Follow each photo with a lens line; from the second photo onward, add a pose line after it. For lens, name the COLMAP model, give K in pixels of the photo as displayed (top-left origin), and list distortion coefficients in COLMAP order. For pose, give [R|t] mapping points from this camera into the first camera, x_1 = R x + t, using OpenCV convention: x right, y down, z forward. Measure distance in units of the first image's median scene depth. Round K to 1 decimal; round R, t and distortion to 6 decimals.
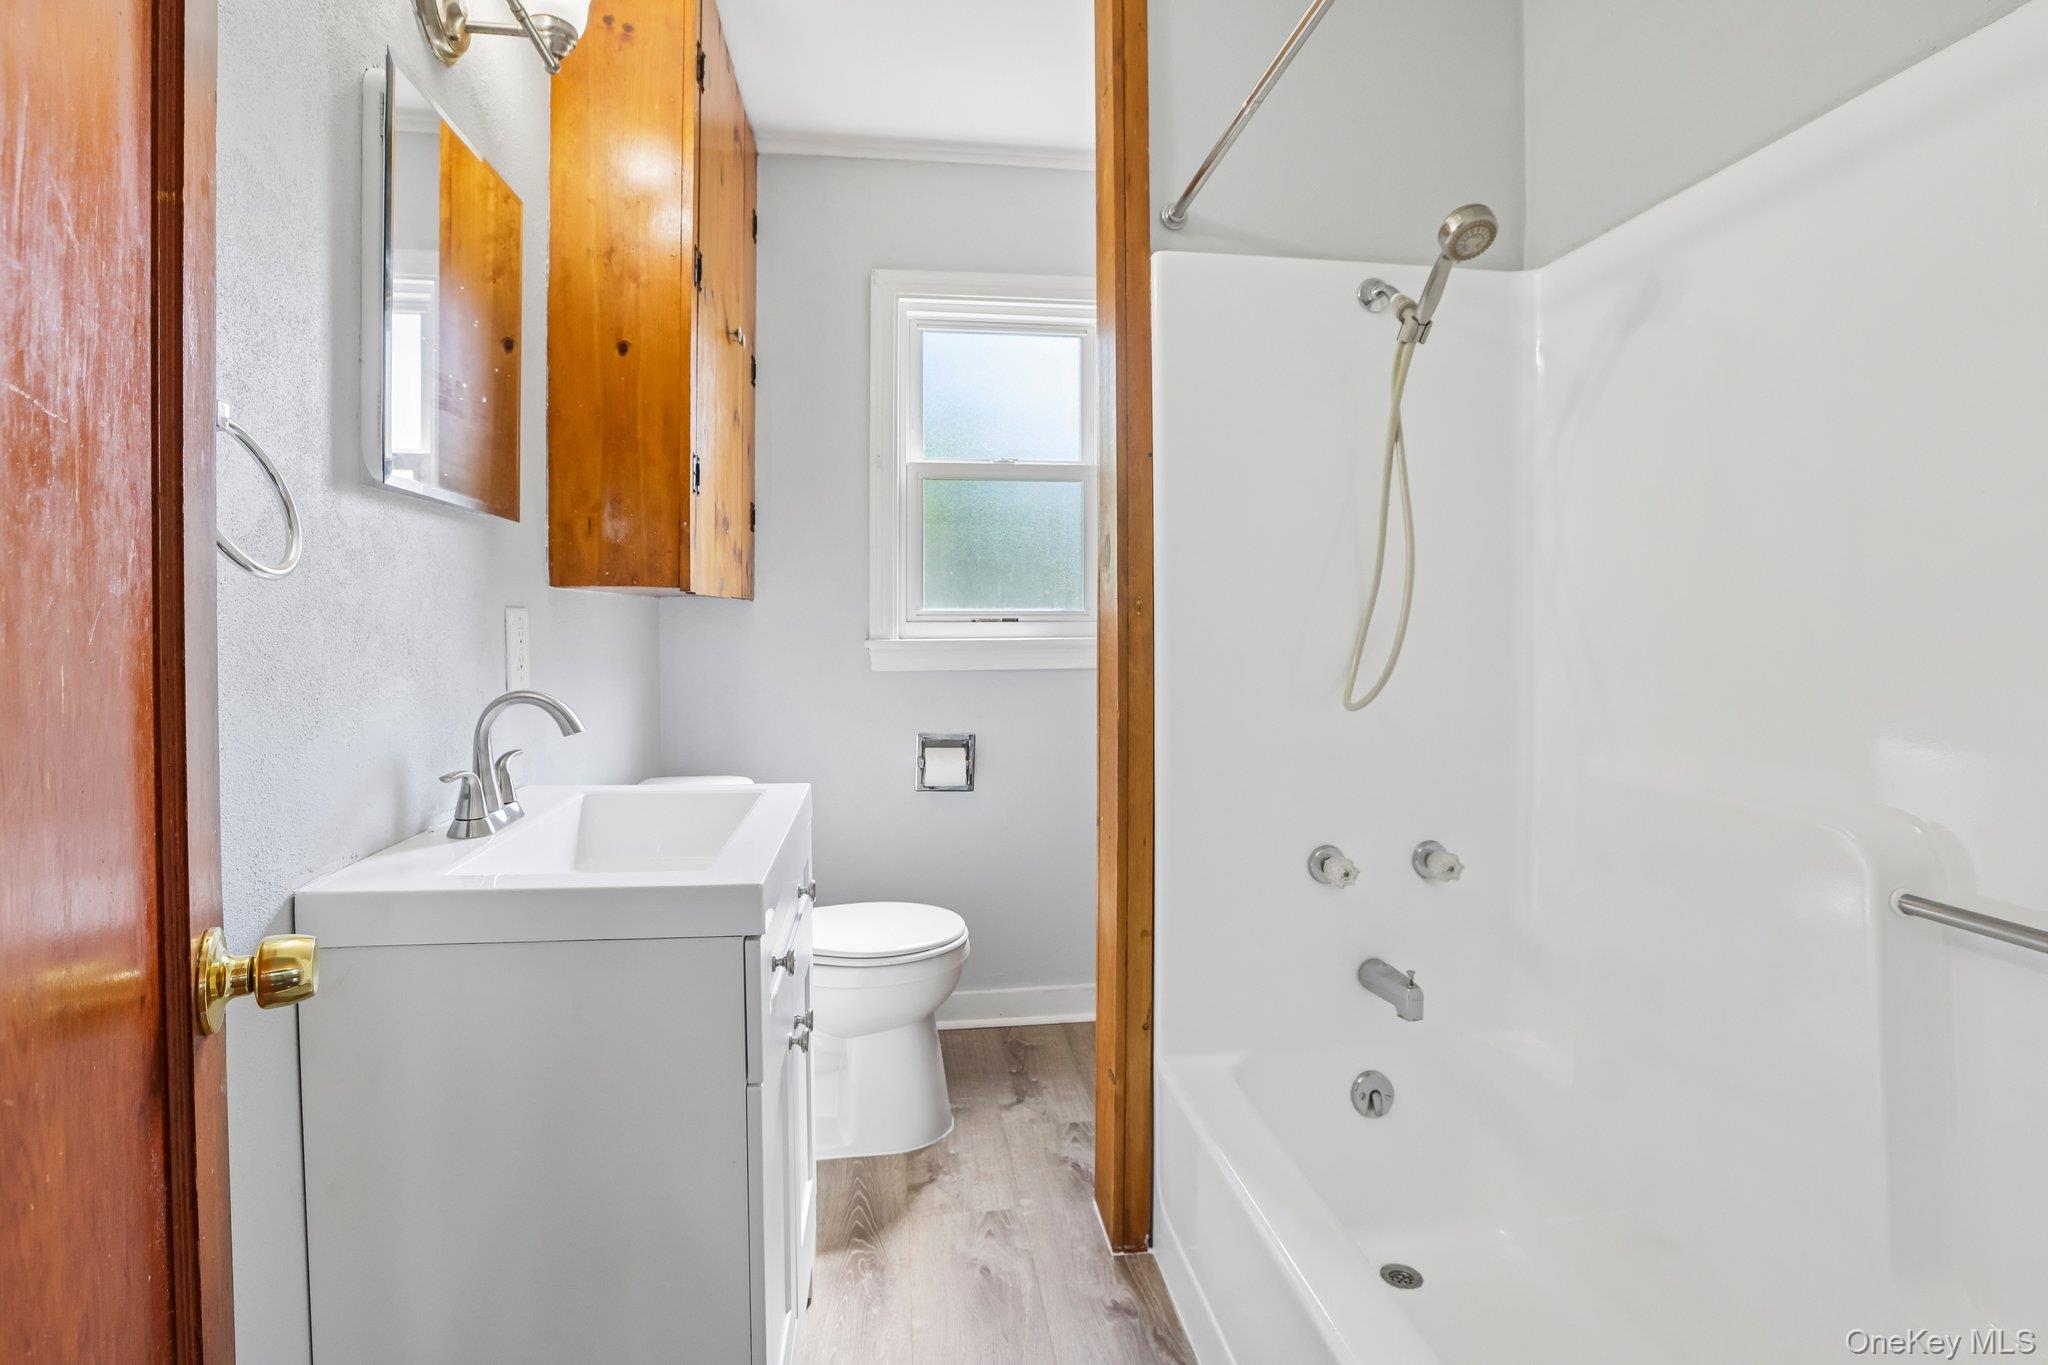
lens RADIAL K [[944.7, 0, 1024.3], [0, 944.7, 672.7], [0, 0, 1]] dist [-0.043034, 0.010962]
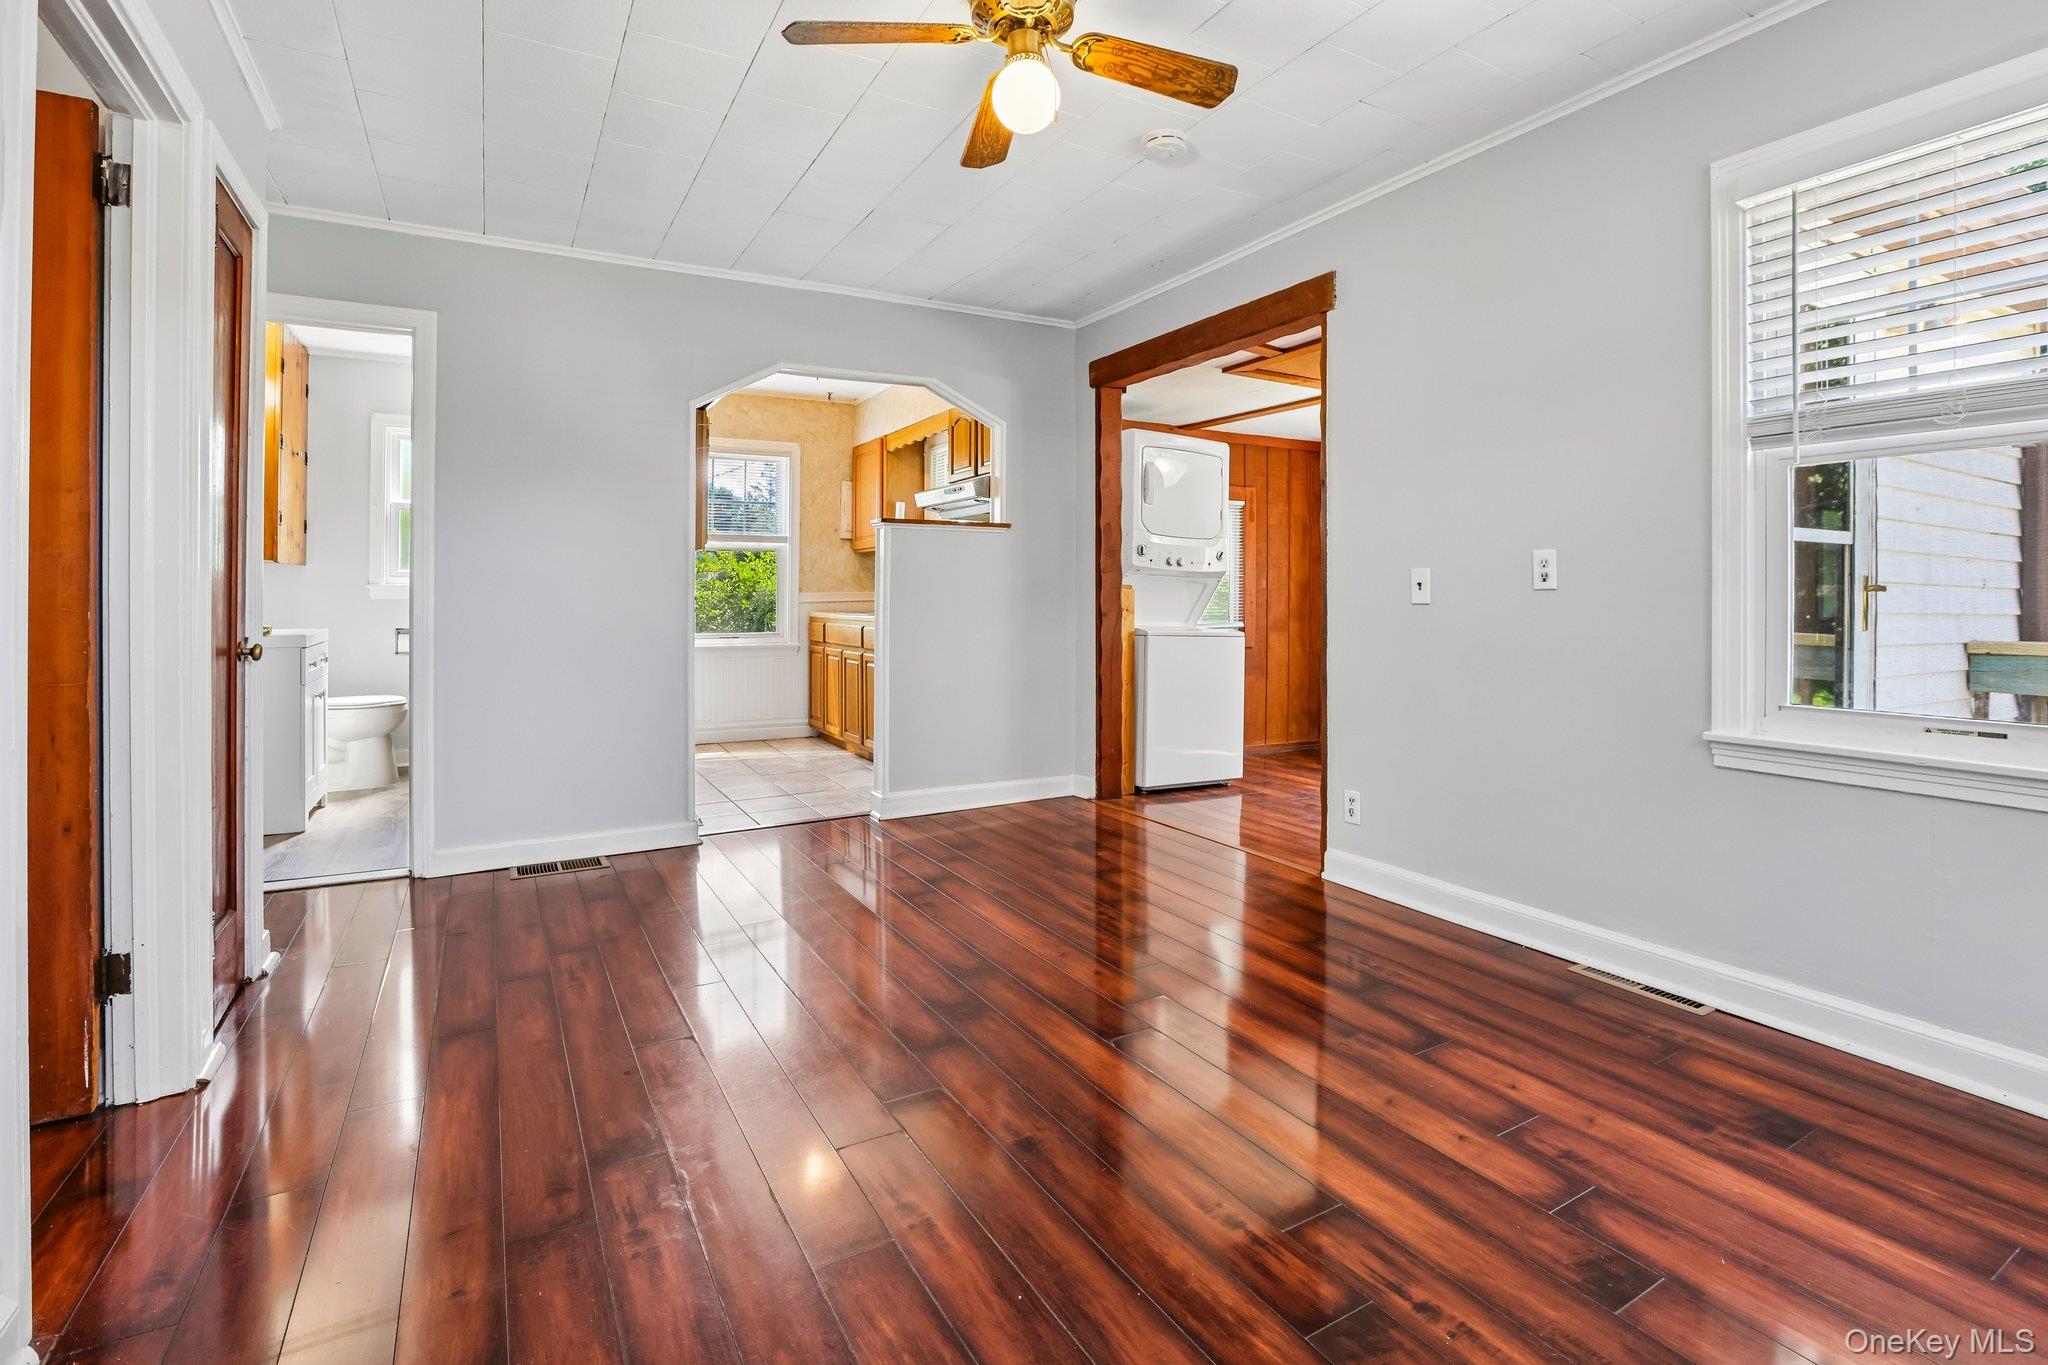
lens RADIAL K [[944.7, 0, 1017.8], [0, 944.7, 603.3], [0, 0, 1]] dist [-0.043034, 0.010962]
pose [[0.923772, 0.002978, 0.382931, 0.412914], [0.003722, 0.999853, -0.016756, 0.052227], [-0.382924, 0.016904, 0.923625, -1.593542]]
